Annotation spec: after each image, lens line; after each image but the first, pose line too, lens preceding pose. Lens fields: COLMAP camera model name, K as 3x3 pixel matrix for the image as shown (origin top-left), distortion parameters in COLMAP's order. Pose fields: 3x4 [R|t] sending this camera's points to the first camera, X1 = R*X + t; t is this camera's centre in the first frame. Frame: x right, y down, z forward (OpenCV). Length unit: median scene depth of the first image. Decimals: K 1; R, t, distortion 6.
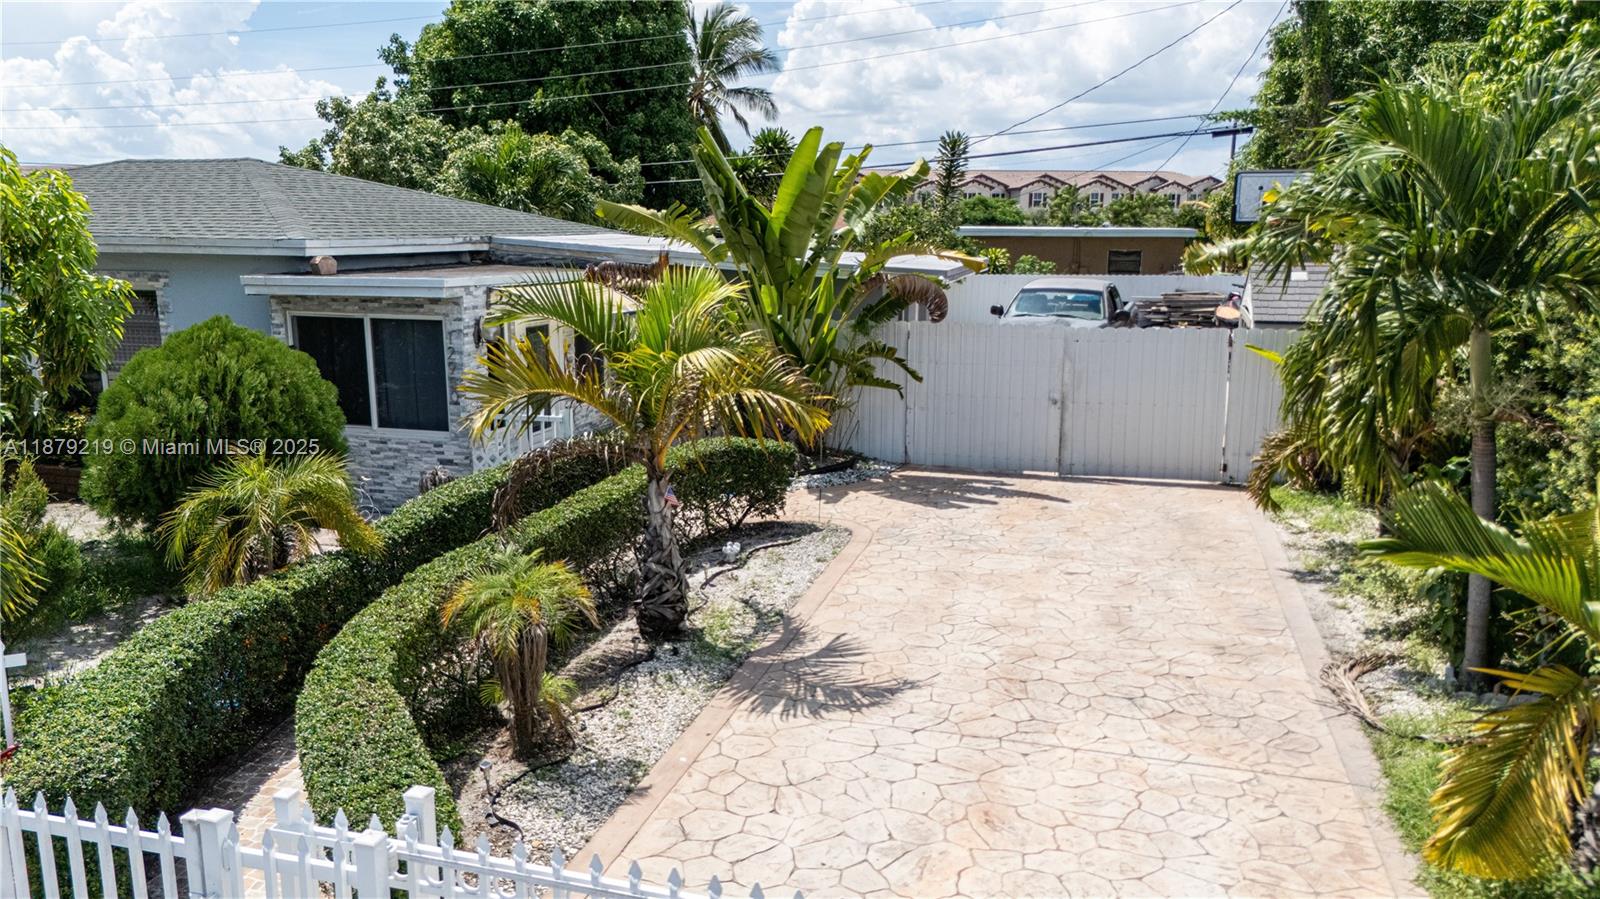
lens RADIAL K [[1188.0, 0, 807.5], [0, 1188.0, 446.3], [0, 0, 1]] dist [0.089284, -0.123653]
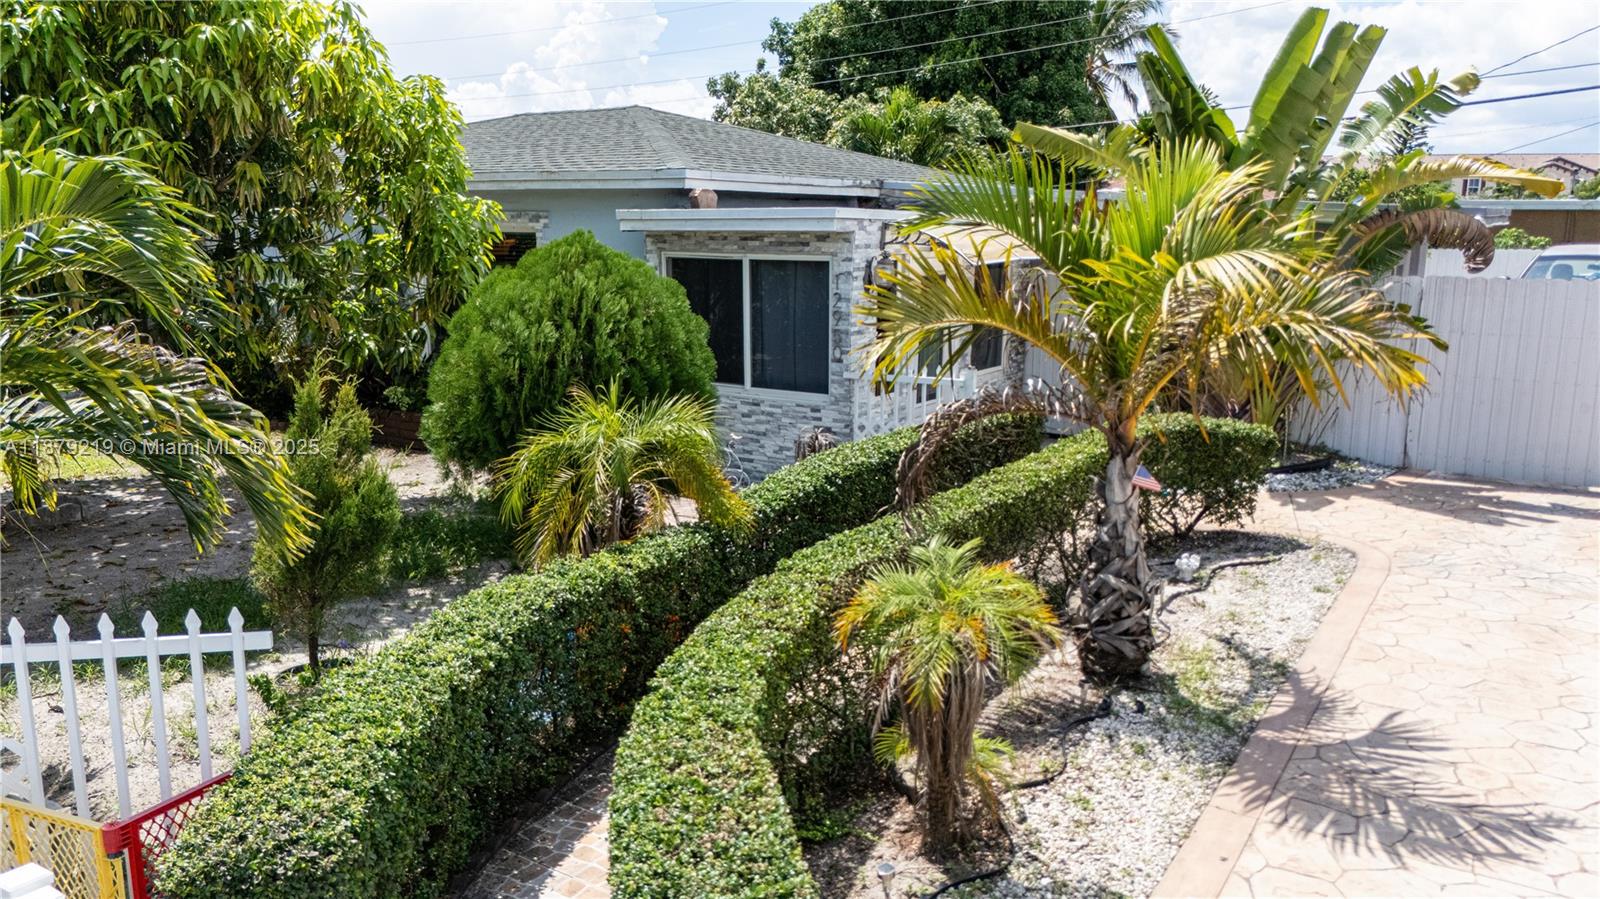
lens RADIAL K [[1181.8, 0, 803.8], [0, 1181.8, 450.9], [0, 0, 1]] dist [0.135749, -0.191945]
pose [[0.955428, 0.055436, -0.289972, -0.087901], [-0.054494, 0.998450, 0.011327, 0.023572], [0.290150, 0.004980, 0.956968, 0.239175]]
